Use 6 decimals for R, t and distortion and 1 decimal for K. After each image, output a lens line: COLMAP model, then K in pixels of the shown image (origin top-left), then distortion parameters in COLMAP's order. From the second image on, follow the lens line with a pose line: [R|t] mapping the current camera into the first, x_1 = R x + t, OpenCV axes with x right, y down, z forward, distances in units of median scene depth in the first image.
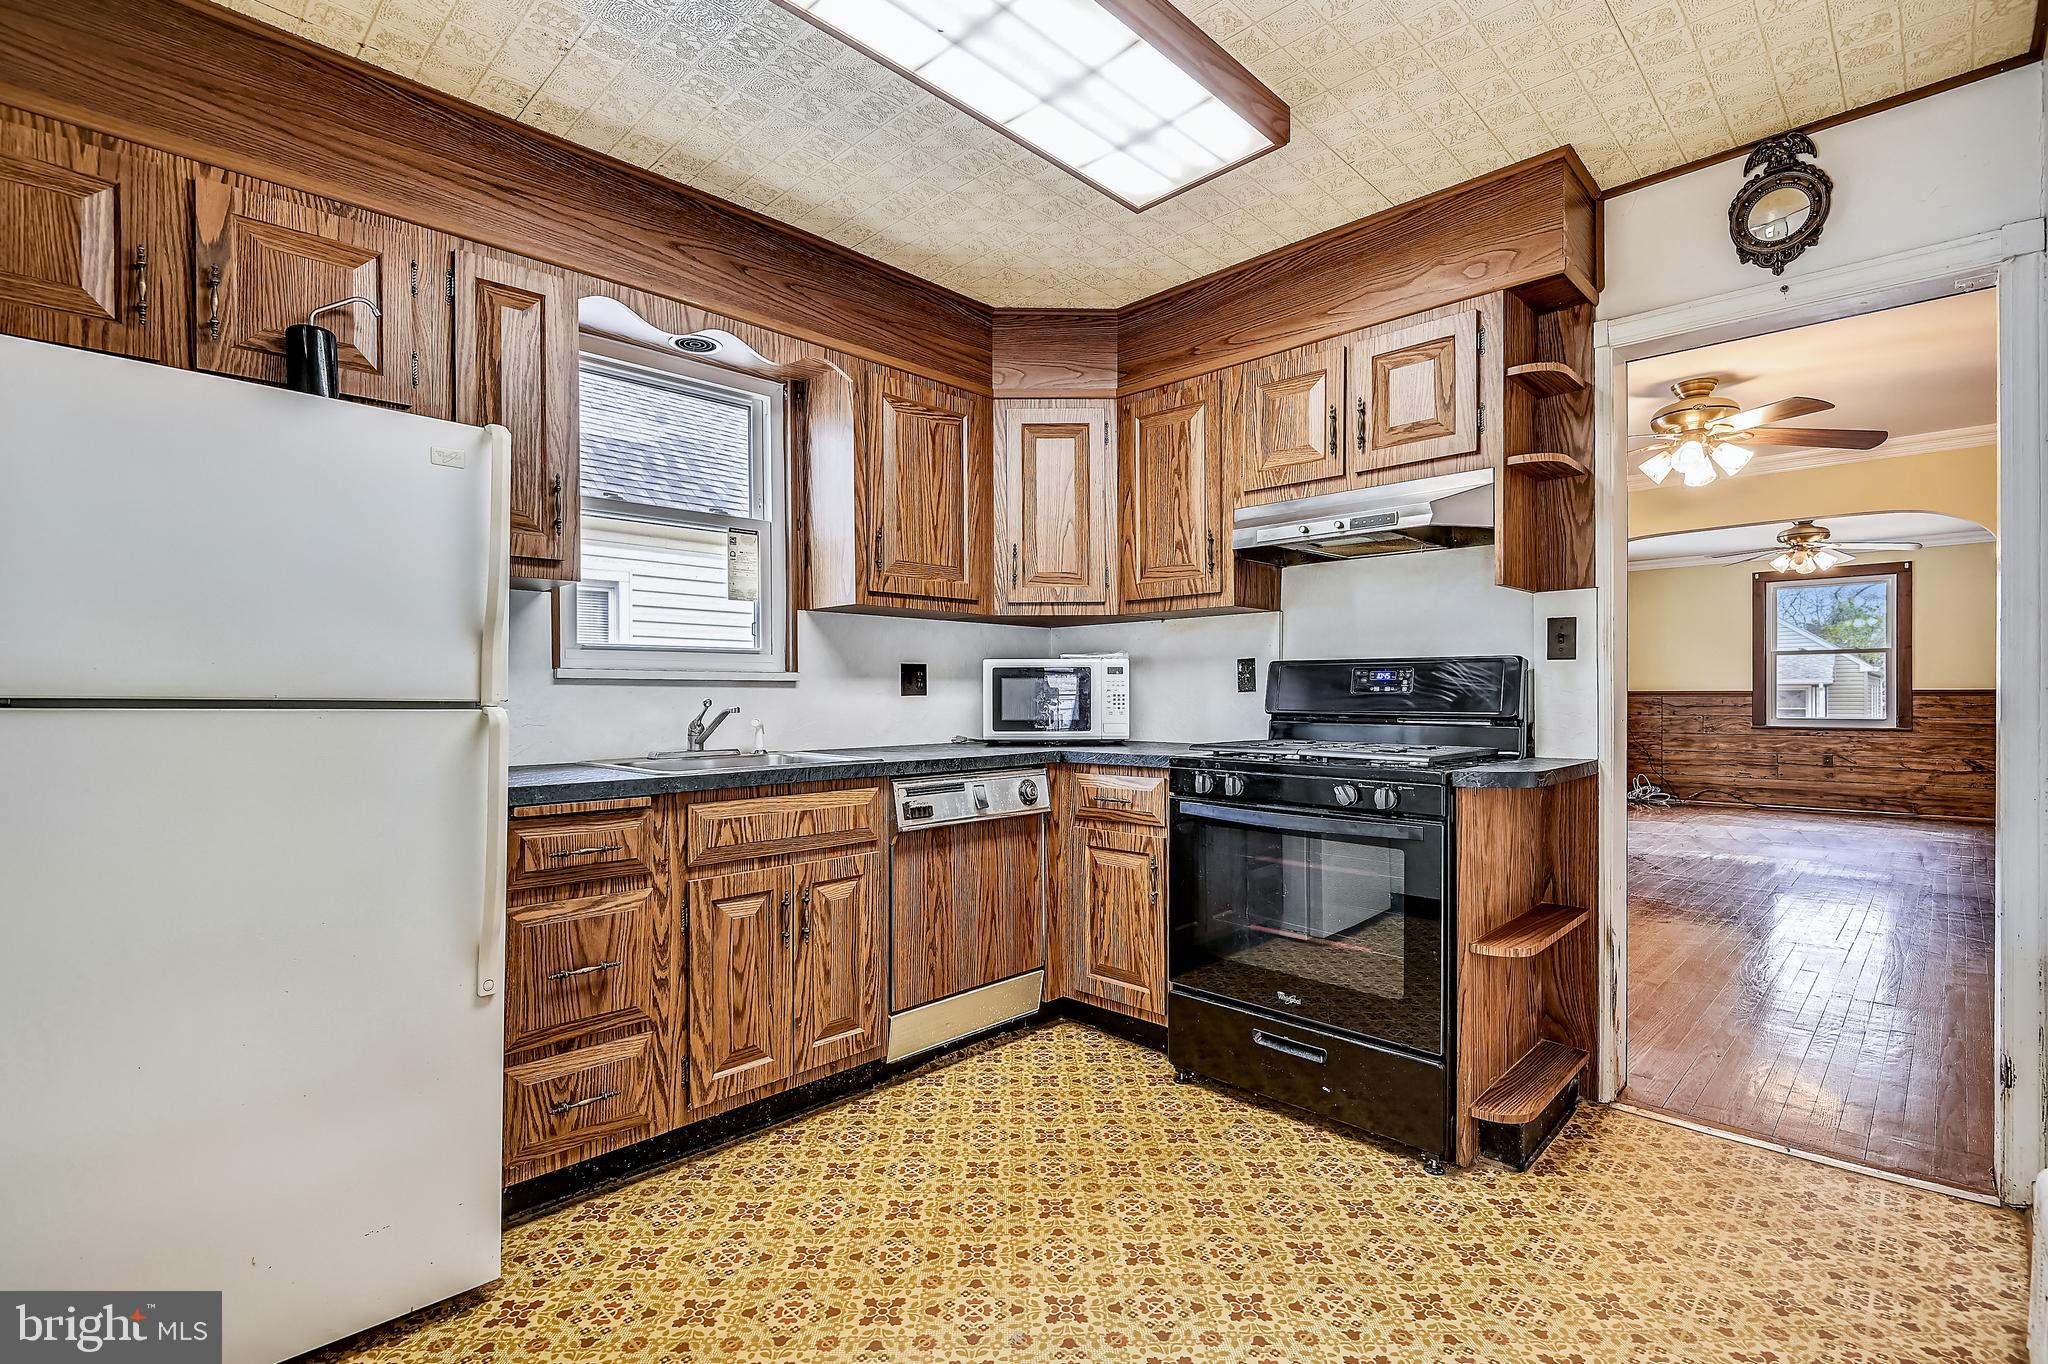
lens RADIAL K [[937.6, 0, 1032.8], [0, 937.6, 695.1], [0, 0, 1]] dist [-0.000307, -0.001920]
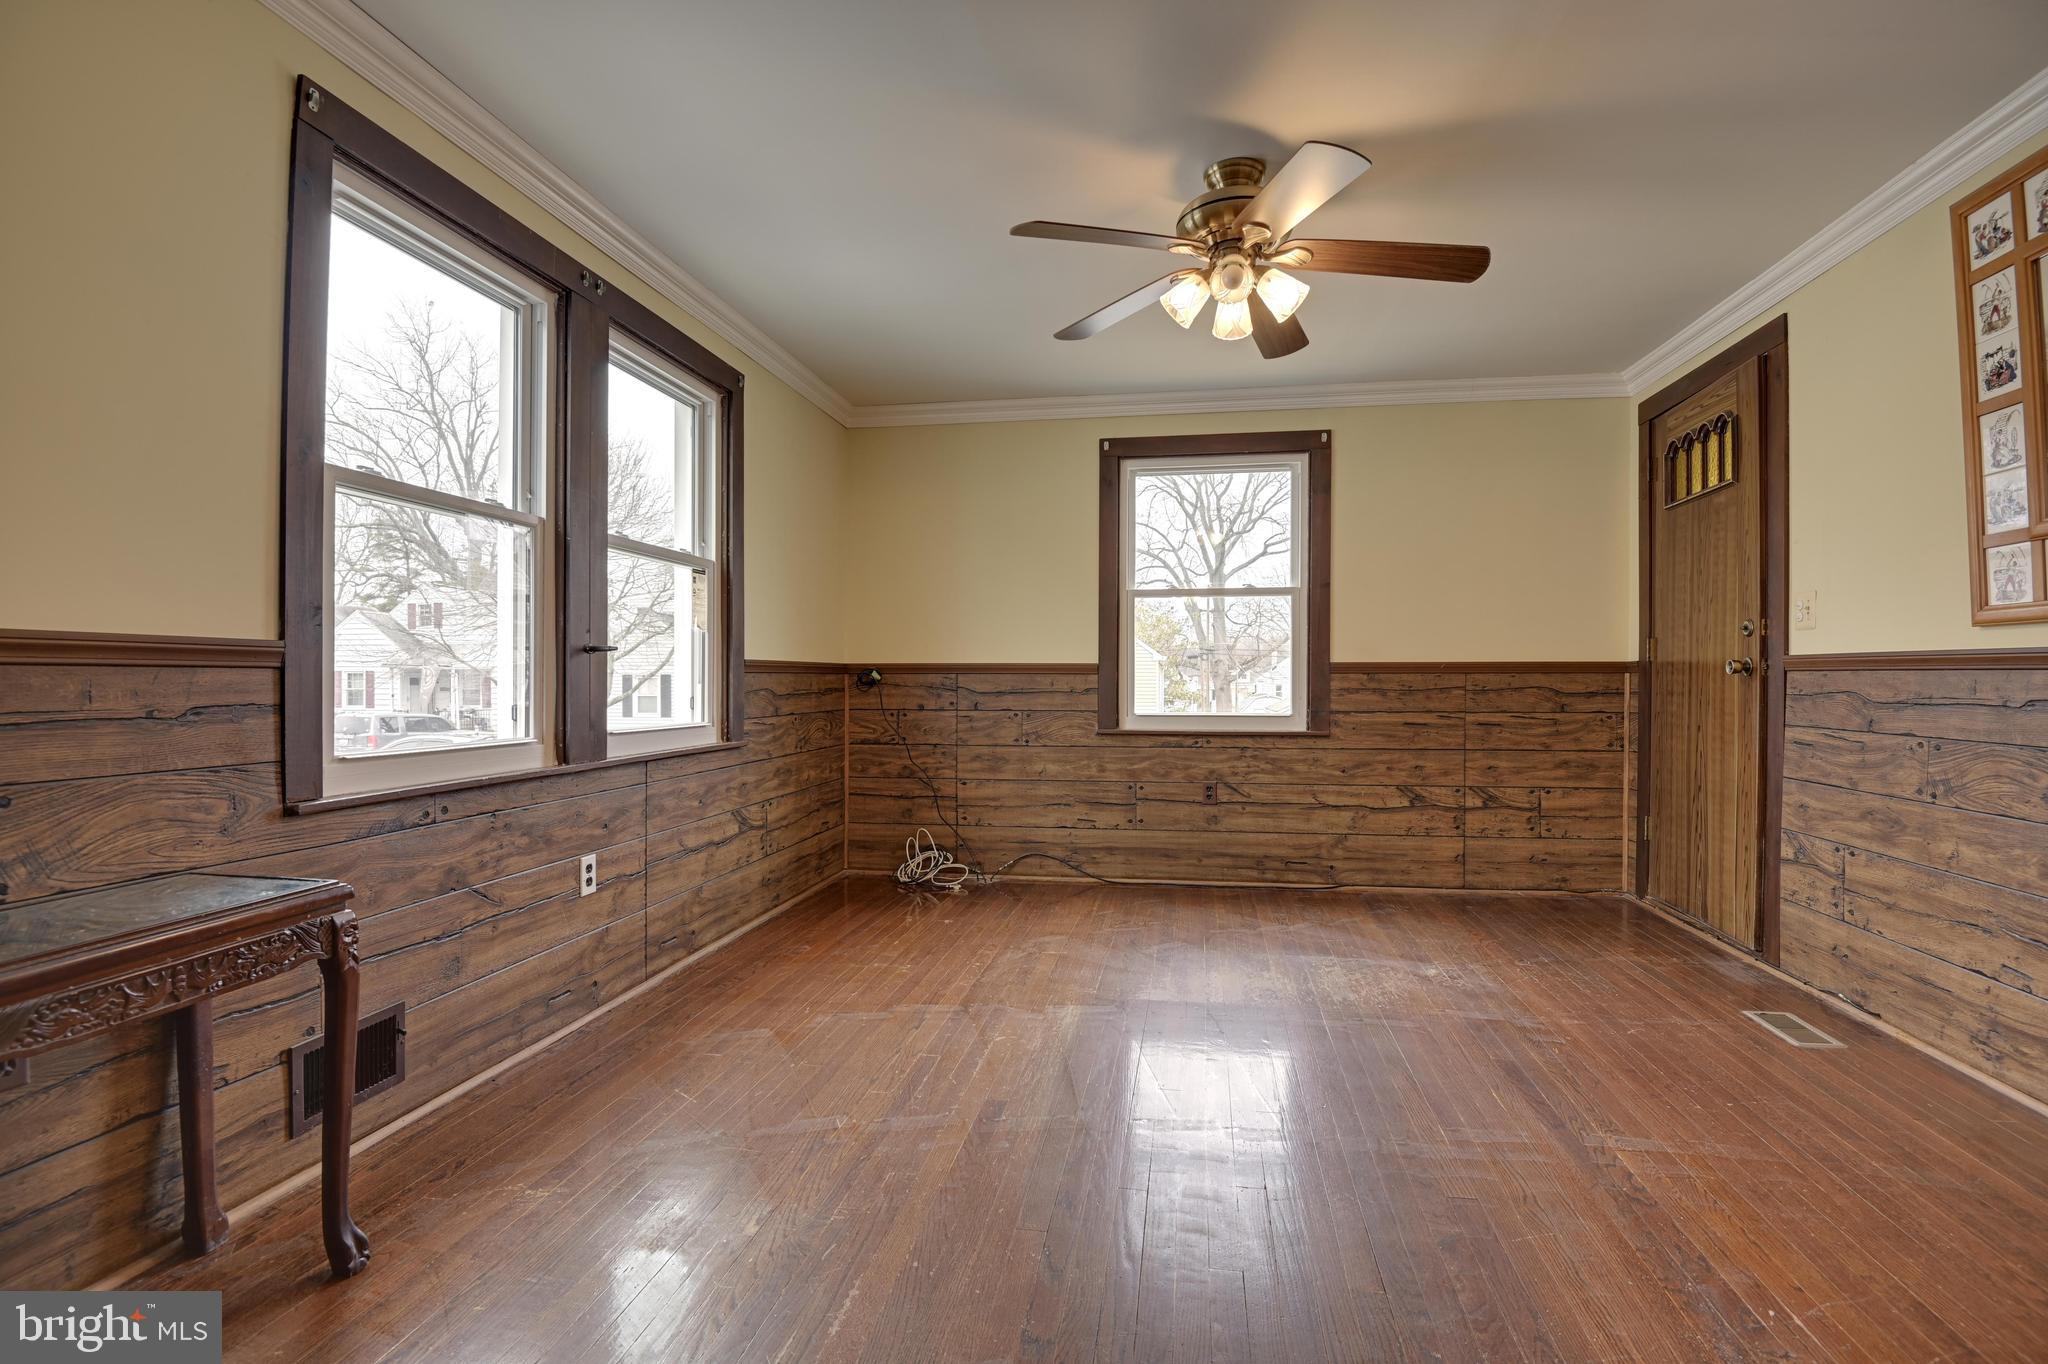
lens RADIAL K [[937.6, 0, 1033.6], [0, 937.6, 676.8], [0, 0, 1]] dist [-0.000307, -0.001920]
pose [[0.815717, 0.006965, 0.578409, 0.450441], [-0.003491, 0.999969, -0.007118, 0.007251], [-0.578440, 0.003787, 0.815716, 0.614081]]
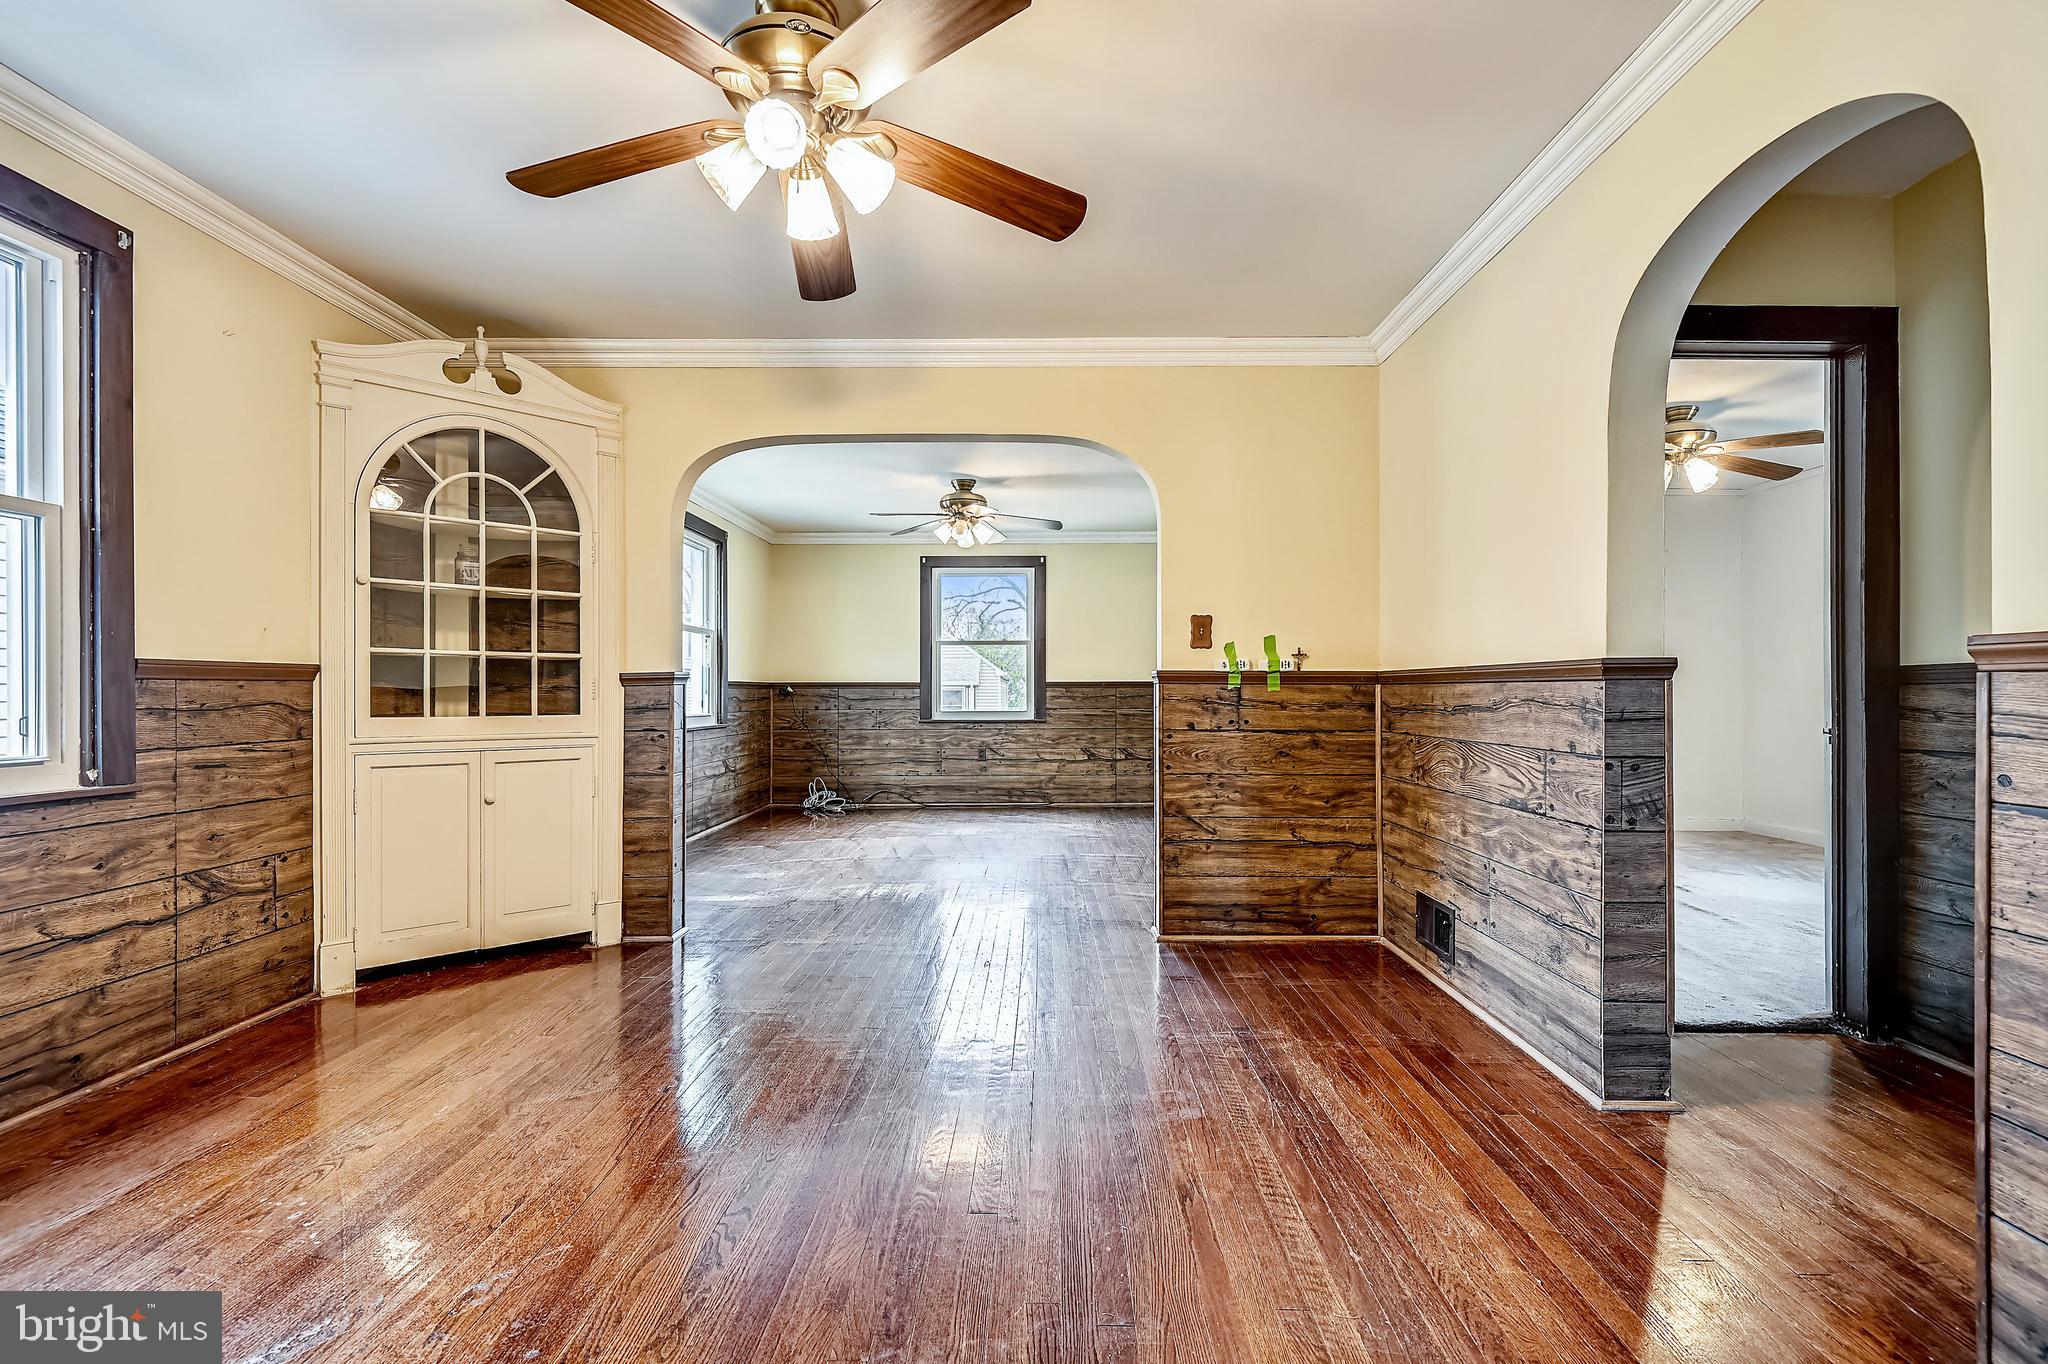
lens RADIAL K [[937.6, 0, 1034.4], [0, 937.6, 684.2], [0, 0, 1]] dist [-0.000307, -0.001920]
pose [[0.719009, 0.009295, 0.694939, 0.209393], [0.000091, 0.999909, -0.013469, 0.010409], [-0.695001, 0.009748, 0.718943, 0.259790]]
